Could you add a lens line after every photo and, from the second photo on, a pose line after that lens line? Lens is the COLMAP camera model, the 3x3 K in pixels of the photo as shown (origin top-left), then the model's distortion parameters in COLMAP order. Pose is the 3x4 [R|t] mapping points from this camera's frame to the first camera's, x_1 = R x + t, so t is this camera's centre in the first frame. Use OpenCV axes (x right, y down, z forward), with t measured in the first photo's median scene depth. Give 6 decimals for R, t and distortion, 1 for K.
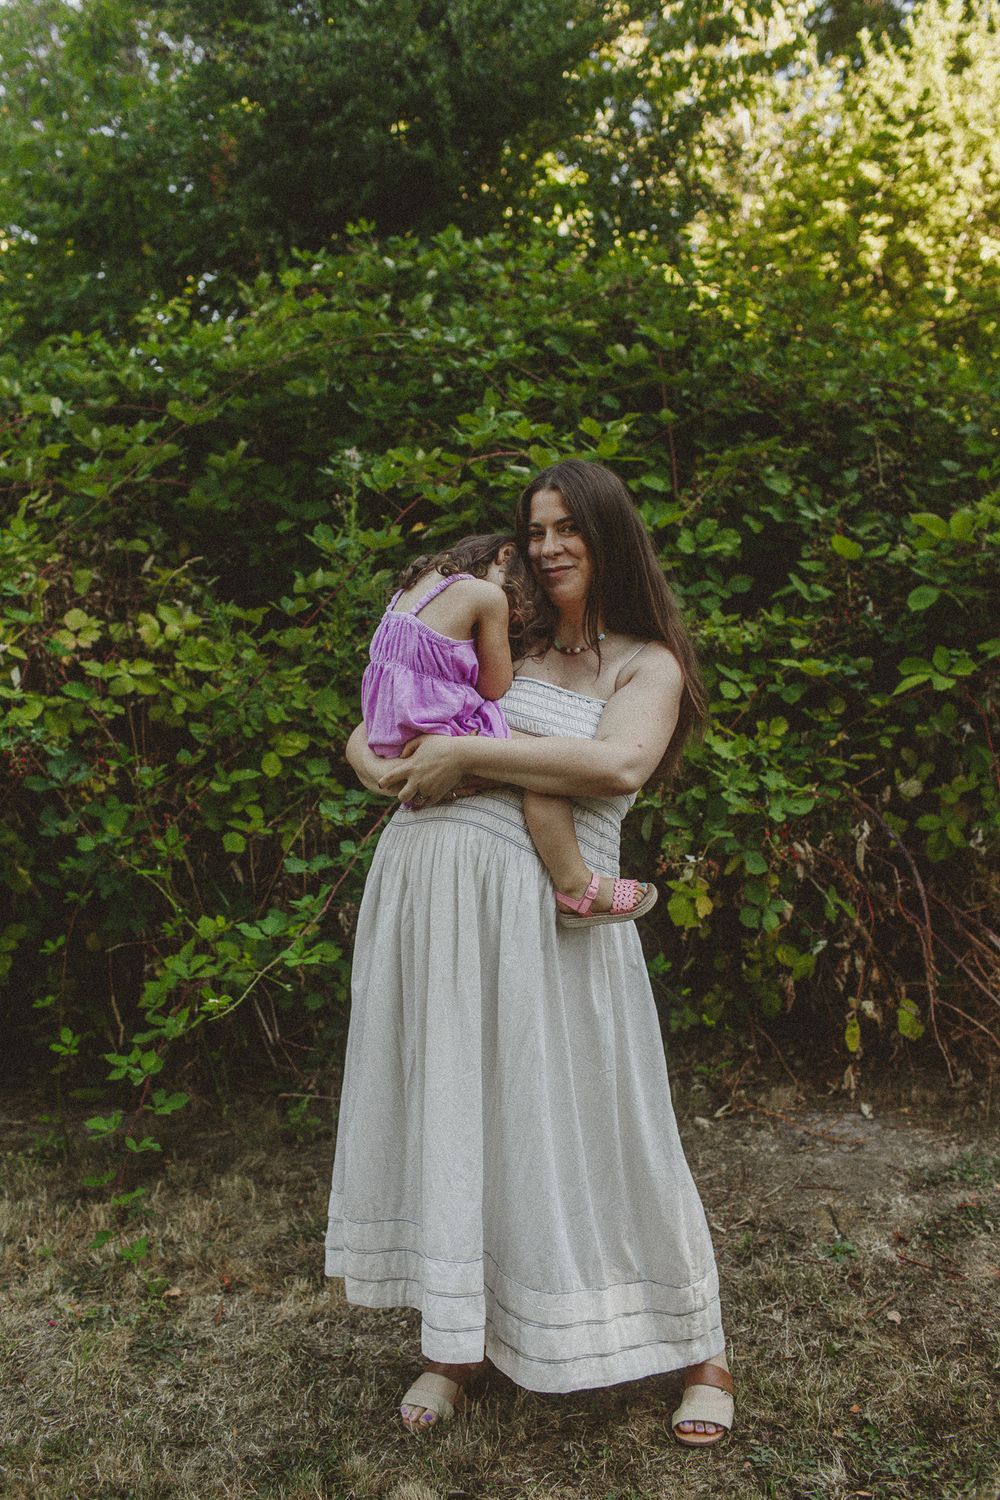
lens RADIAL K [[1426.0, 0, 496.7], [0, 1426.0, 746.2], [0, 0, 1]] dist [0.010350, 0.000000]
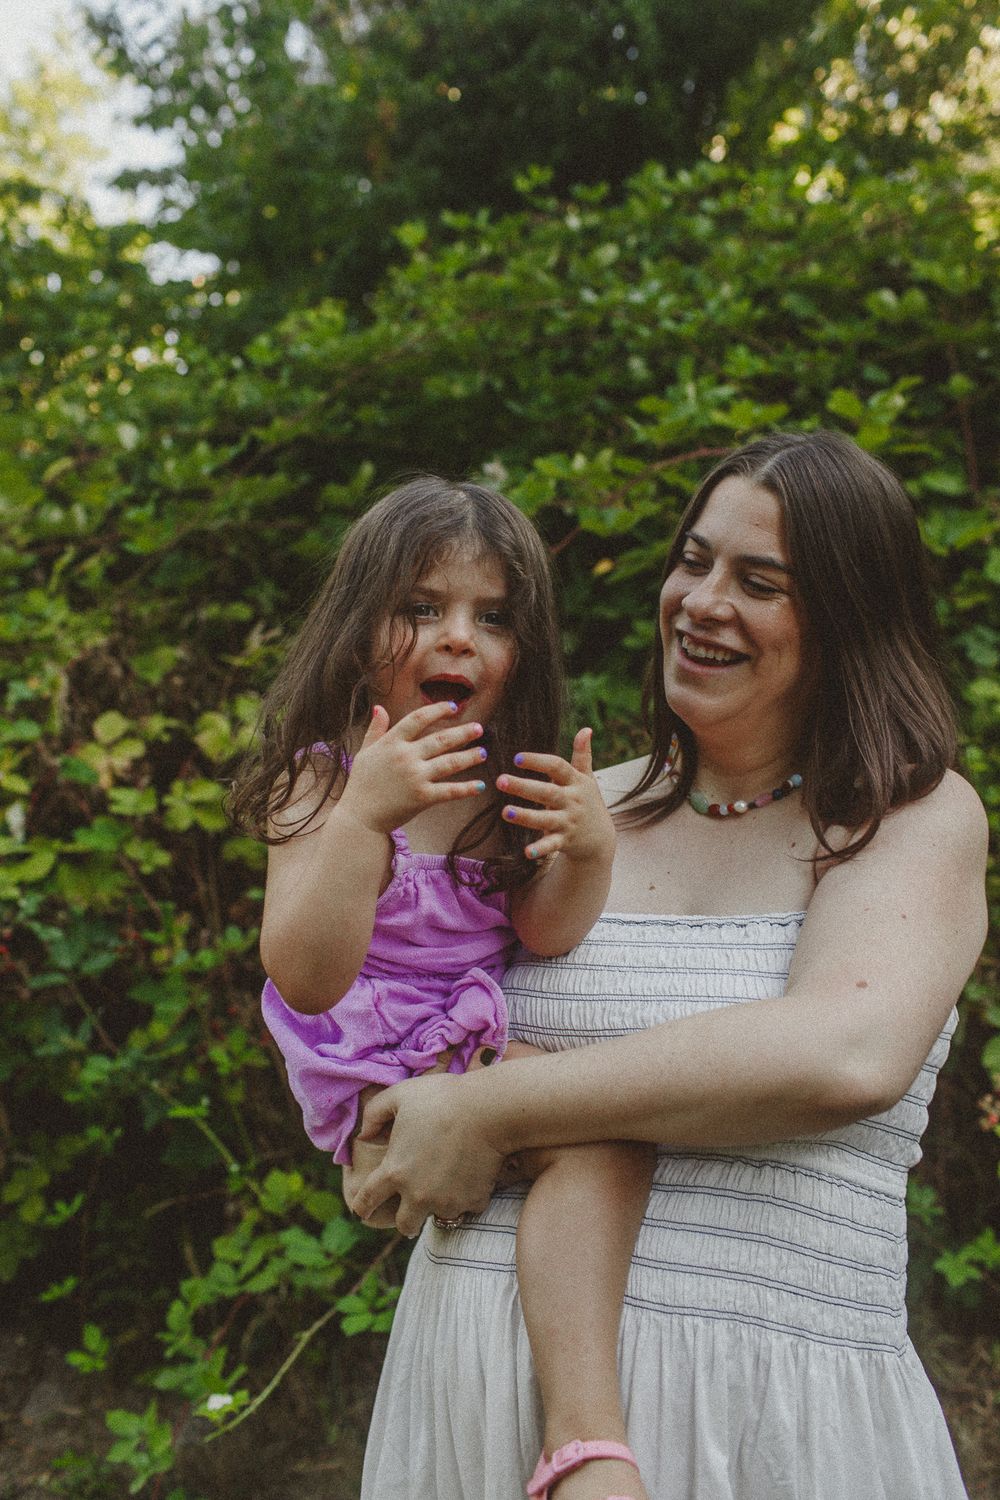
lens RADIAL K [[1426.0, 0, 497.7], [0, 1426.0, 744.9], [0, 0, 1]] dist [0.010350, 0.000000]
pose [[0.981950, -0.033006, -0.186241, 0.026242], [0.029776, 0.999354, -0.020109, -0.058716], [0.186784, 0.014201, 0.982298, 0.330155]]
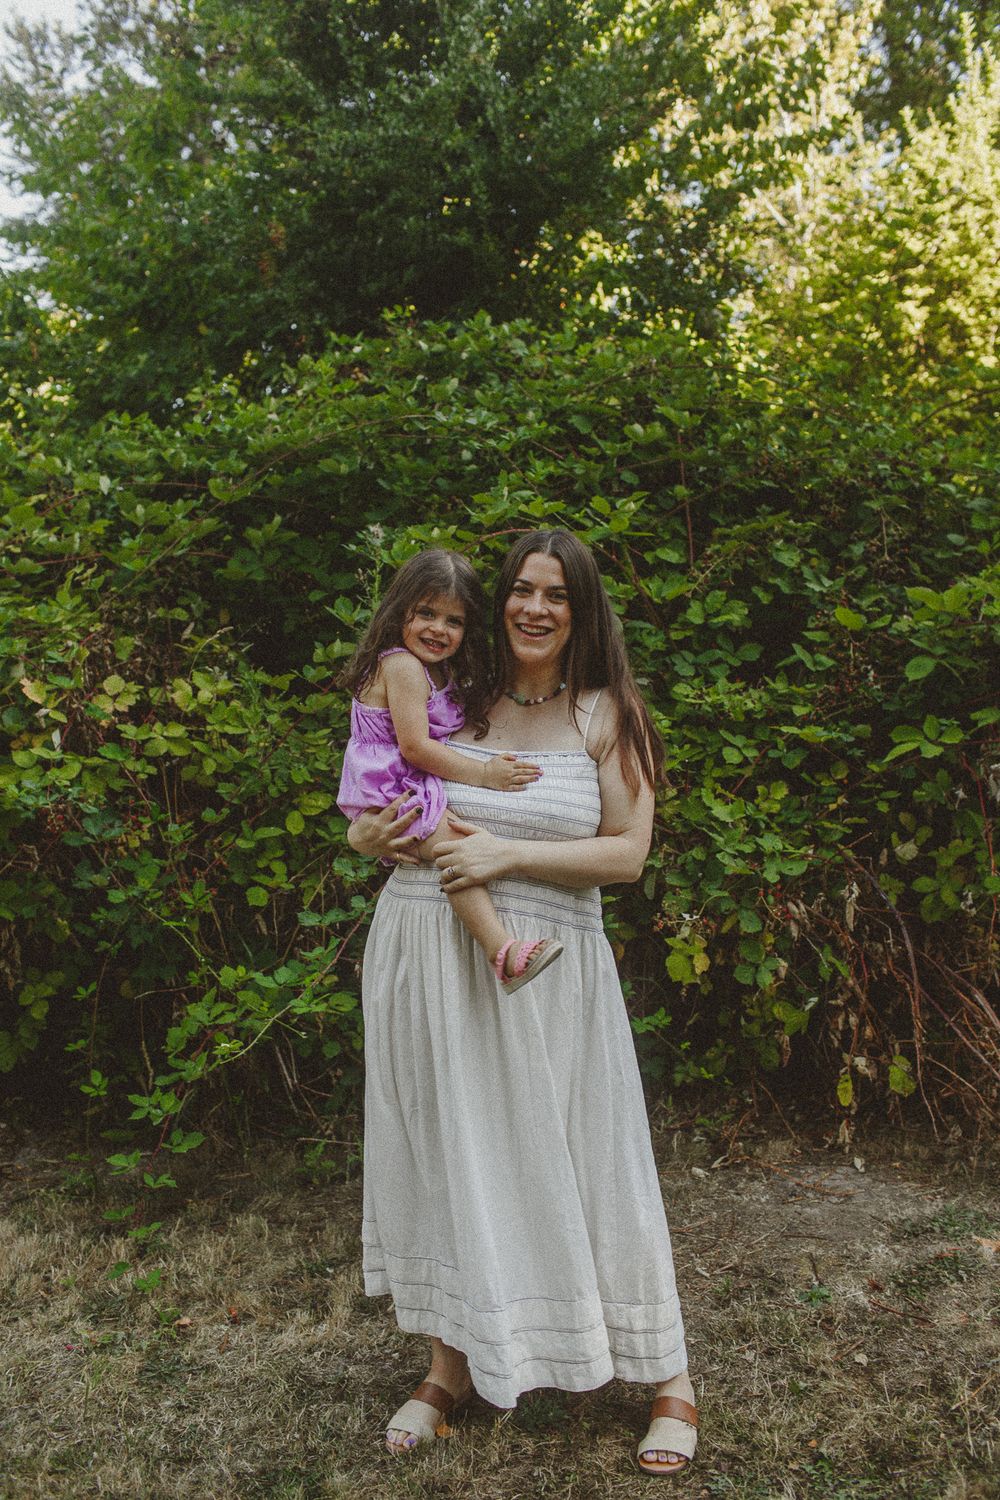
lens RADIAL K [[1426.0, 0, 500.0], [0, 1426.0, 741.3], [0, 0, 1]] dist [0.010350, 0.000000]
pose [[0.999098, 0.007094, -0.041874, 0.037706], [-0.008859, 0.999073, -0.042116, -0.004105], [0.041536, 0.042449, 0.998235, -0.050953]]
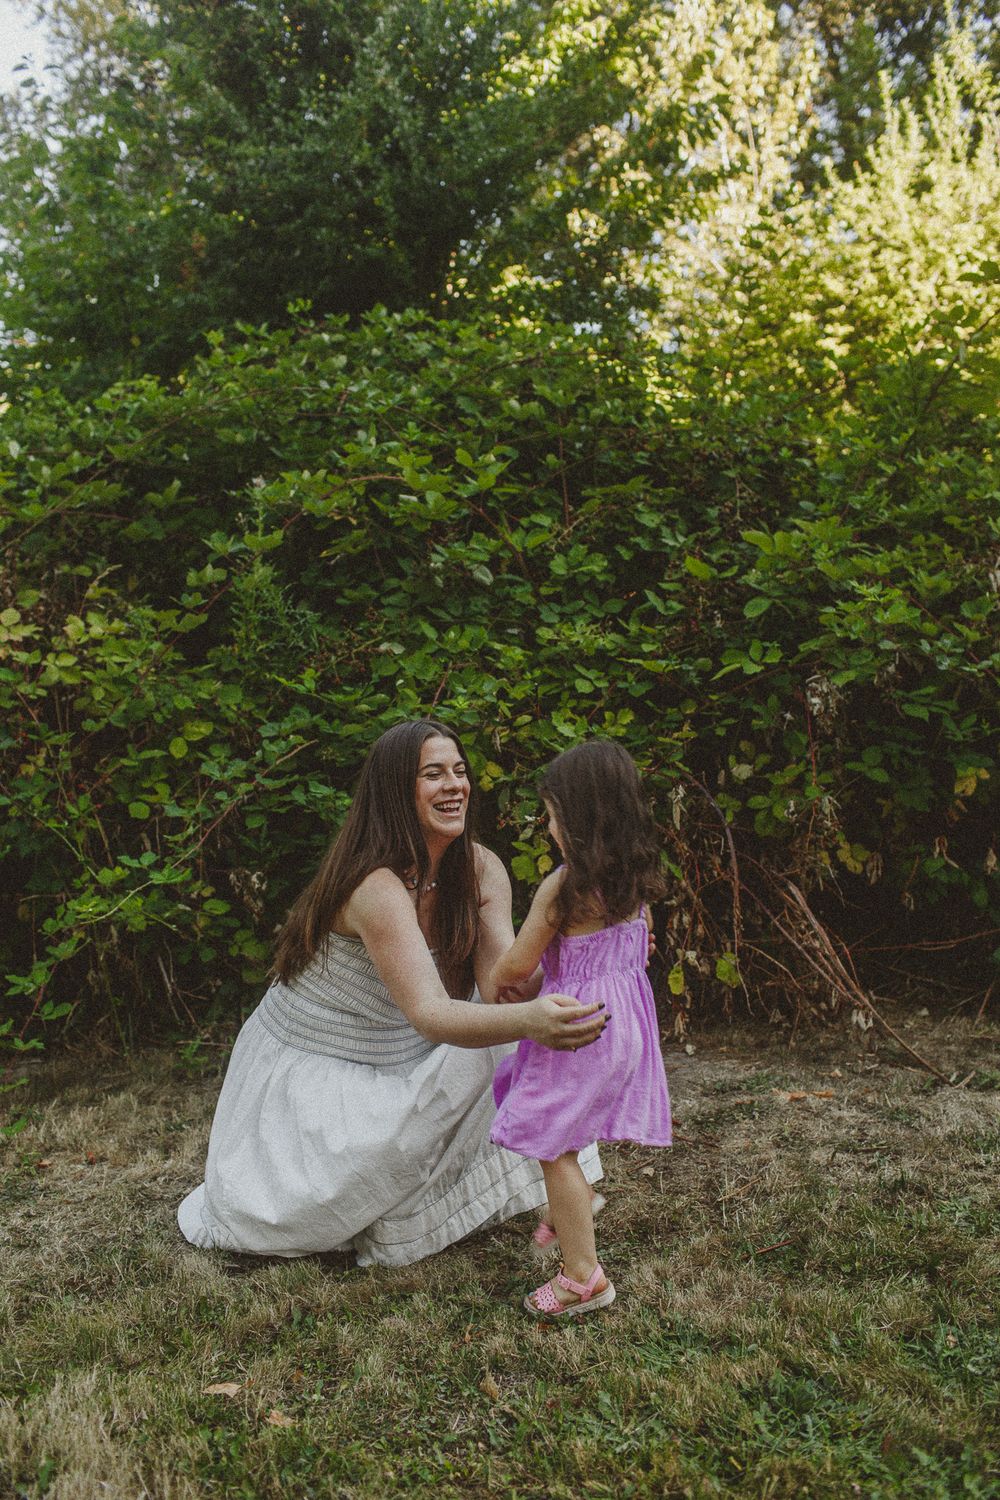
lens RADIAL K [[1426.0, 0, 496.2], [0, 1426.0, 747.8], [0, 0, 1]] dist [0.010350, 0.000000]
pose [[0.999608, 0.006726, -0.027173, 0.126979], [-0.008991, 0.996416, -0.084115, 0.107322], [0.026509, 0.084326, 0.996086, -0.126736]]
